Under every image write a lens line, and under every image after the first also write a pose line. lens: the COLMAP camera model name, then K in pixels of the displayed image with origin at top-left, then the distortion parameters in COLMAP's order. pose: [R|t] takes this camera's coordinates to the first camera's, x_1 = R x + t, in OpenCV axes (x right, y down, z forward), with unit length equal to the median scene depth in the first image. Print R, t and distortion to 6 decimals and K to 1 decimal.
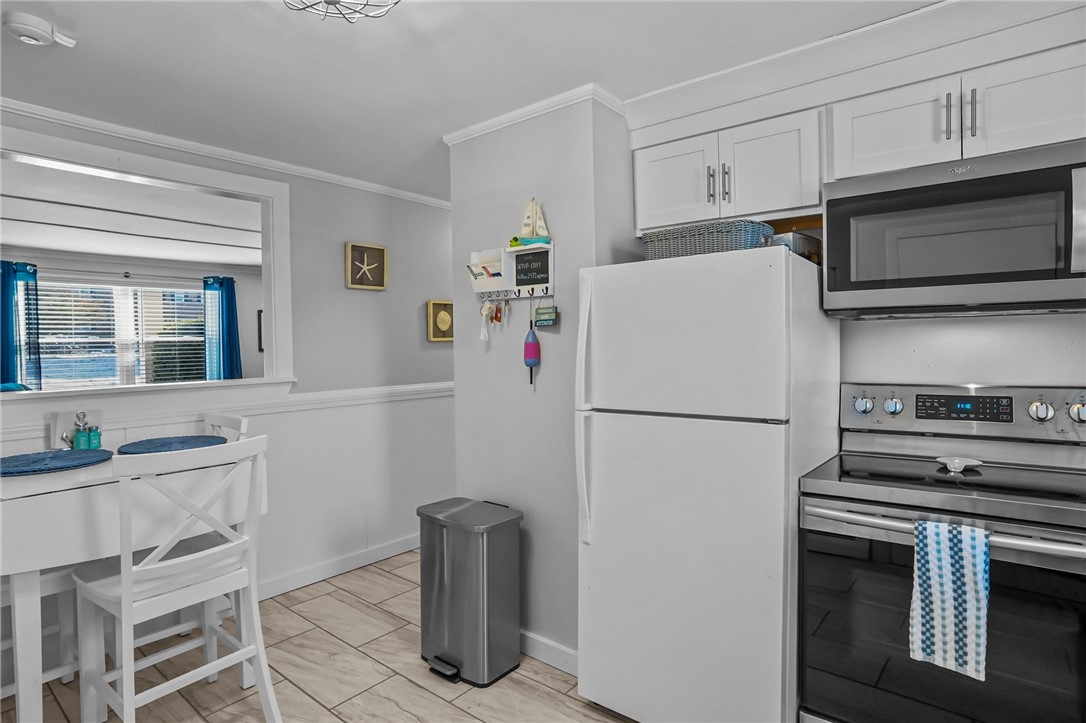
lens RADIAL K [[561.6, 0, 539.9], [0, 561.6, 357.4], [0, 0, 1]] dist [-0.058874, 0.029266]
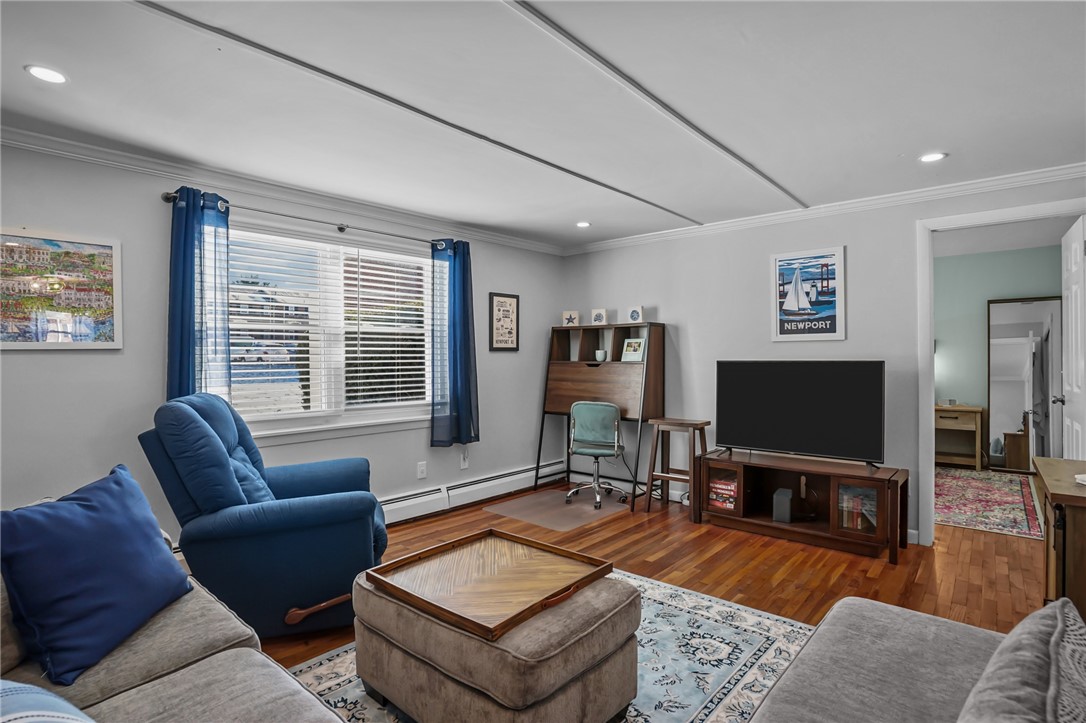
lens RADIAL K [[544.8, 0, 545.2], [0, 544.8, 356.3], [0, 0, 1]] dist [-0.056724, 0.019878]
pose [[0.999247, 0.009305, -0.037660, -0.435984], [-0.010263, 0.999627, -0.025322, 0.014268], [0.037410, 0.025689, 0.998970, 0.332865]]
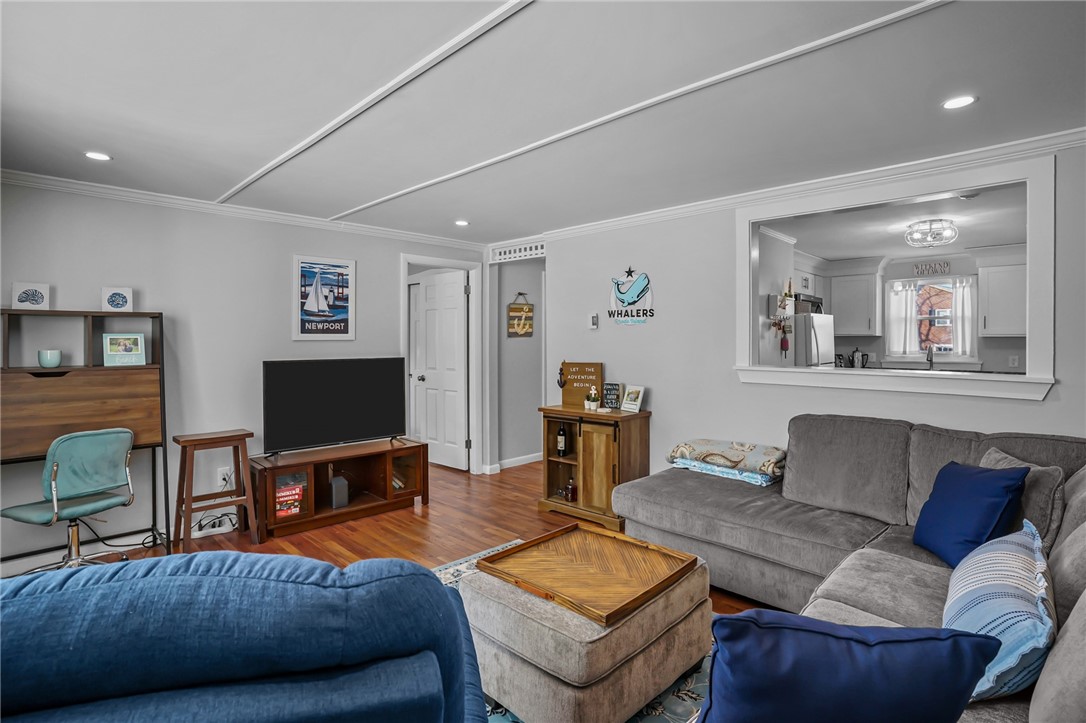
lens RADIAL K [[544.8, 0, 538.1], [0, 544.8, 338.9], [0, 0, 1]] dist [-0.056724, 0.019878]
pose [[0.107784, 0.012178, 0.994100, -0.810780], [0.021879, 0.999654, -0.014618, -0.008345], [-0.993934, 0.023325, 0.107480, 0.624069]]
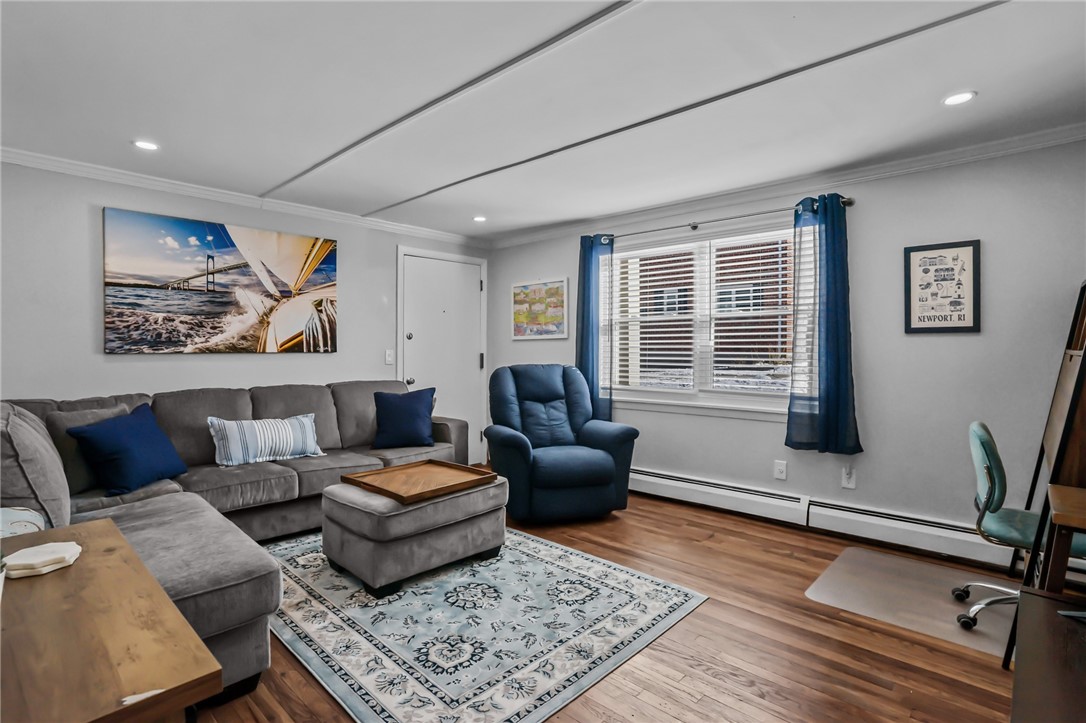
lens RADIAL K [[544.8, 0, 546.6], [0, 544.8, 347.3], [0, 0, 1]] dist [-0.056724, 0.019878]
pose [[-0.075794, 0.019615, -0.996931, -0.020712], [-0.023400, 0.999496, 0.021445, -0.000761], [0.996849, 0.024953, -0.075297, 0.769975]]
